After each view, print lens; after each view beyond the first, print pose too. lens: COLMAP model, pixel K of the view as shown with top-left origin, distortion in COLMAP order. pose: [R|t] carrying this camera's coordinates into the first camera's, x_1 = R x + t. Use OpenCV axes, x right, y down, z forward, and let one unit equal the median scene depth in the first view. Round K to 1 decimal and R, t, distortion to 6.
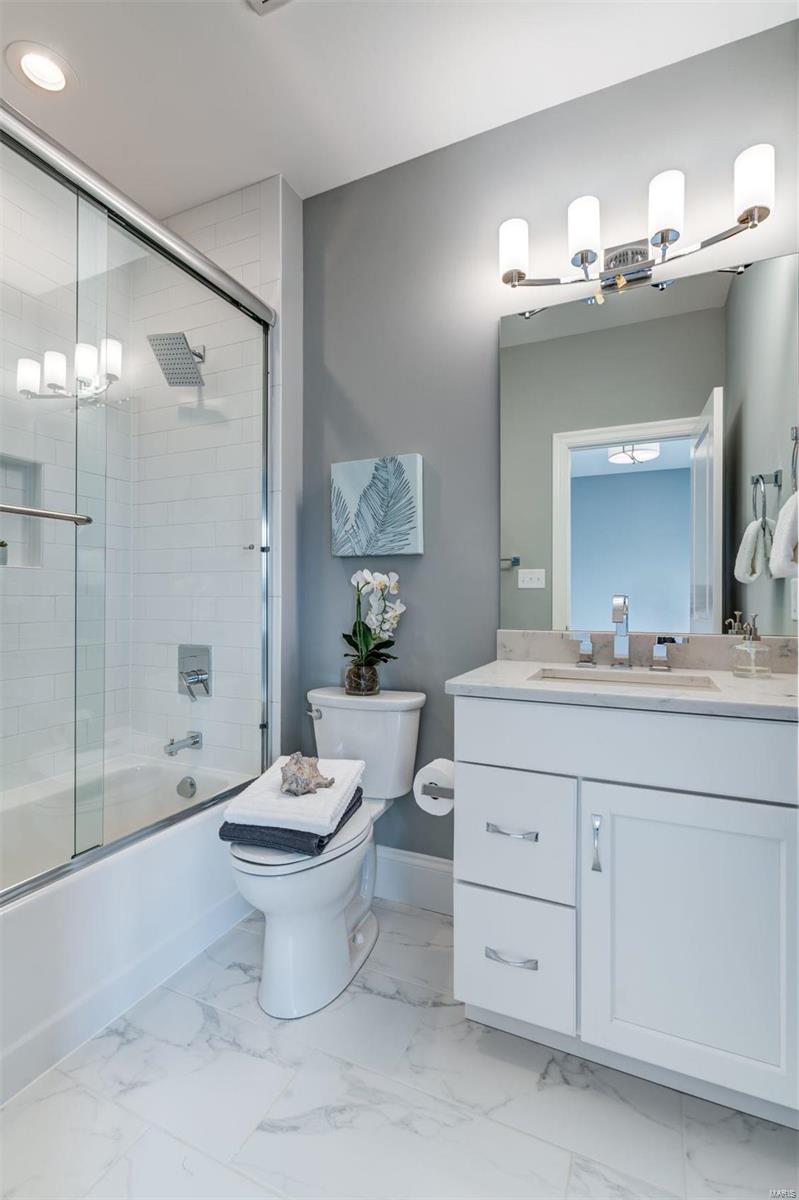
lens RADIAL K [[563.6, 0, 387.1], [0, 563.6, 592.0], [0, 0, 1]] dist [0.001277, -0.000241]
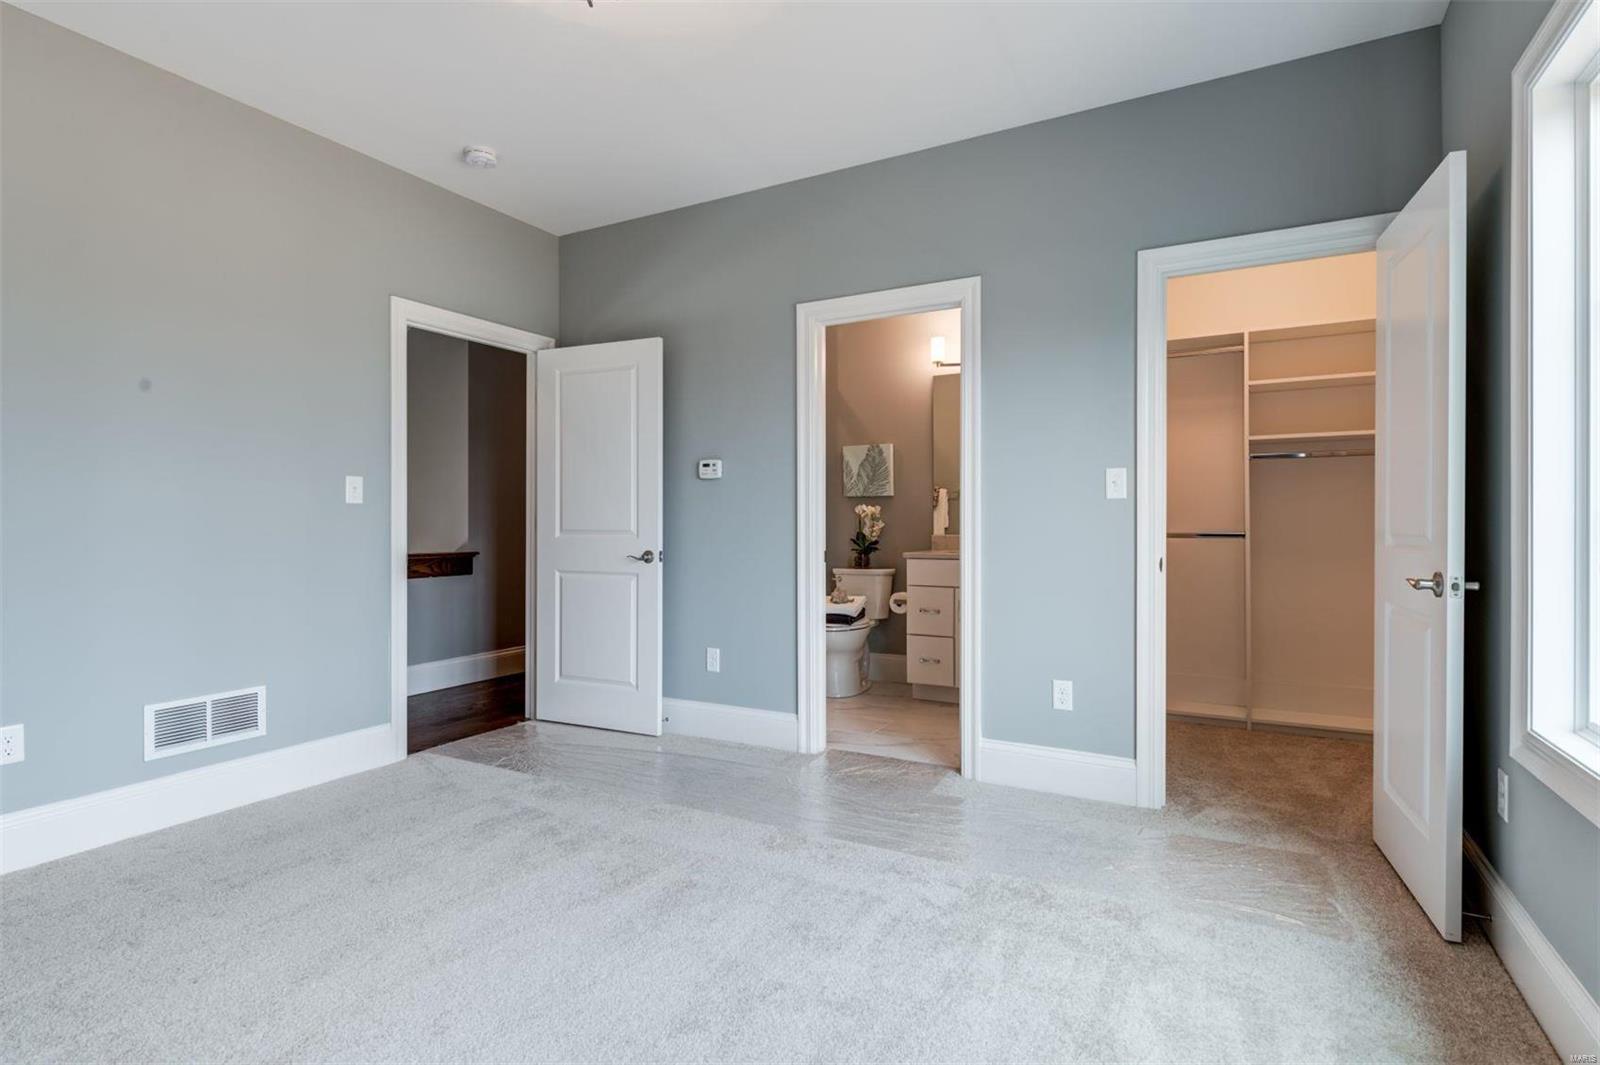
lens RADIAL K [[815.8, 0, 797.7], [0, 815.8, 540.4], [0, 0, 1]] dist [0.004449, 0.000182]
pose [[0.998445, -0.005719, -0.055456, -0.106997], [0.007294, 0.999575, 0.028238, 0.002541], [0.055271, -0.028599, 0.998062, -1.768402]]
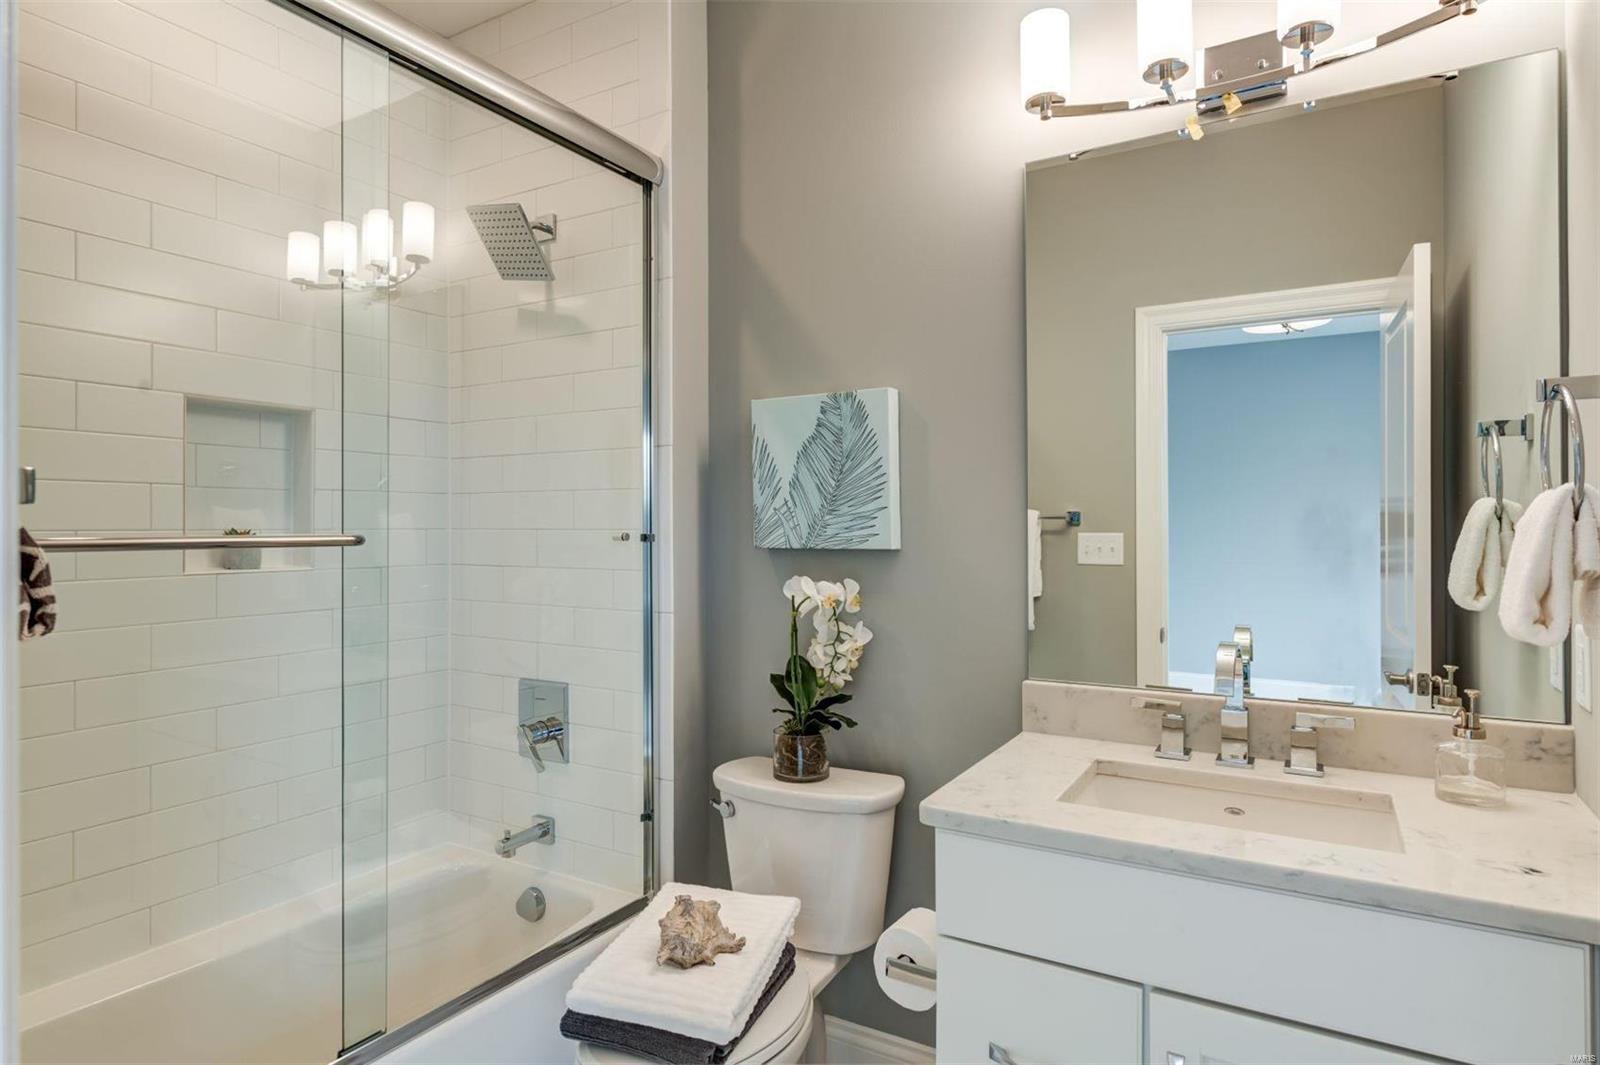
lens RADIAL K [[903.8, 0, 782.6], [0, 903.8, 521.4], [0, 0, 1]] dist [0.005250, -0.004064]
pose [[0.994356, -0.001884, -0.106081, 0.041638], [0.001882, 0.999998, -0.000125, -0.098361], [0.106081, -0.000075, 0.994357, 0.015048]]
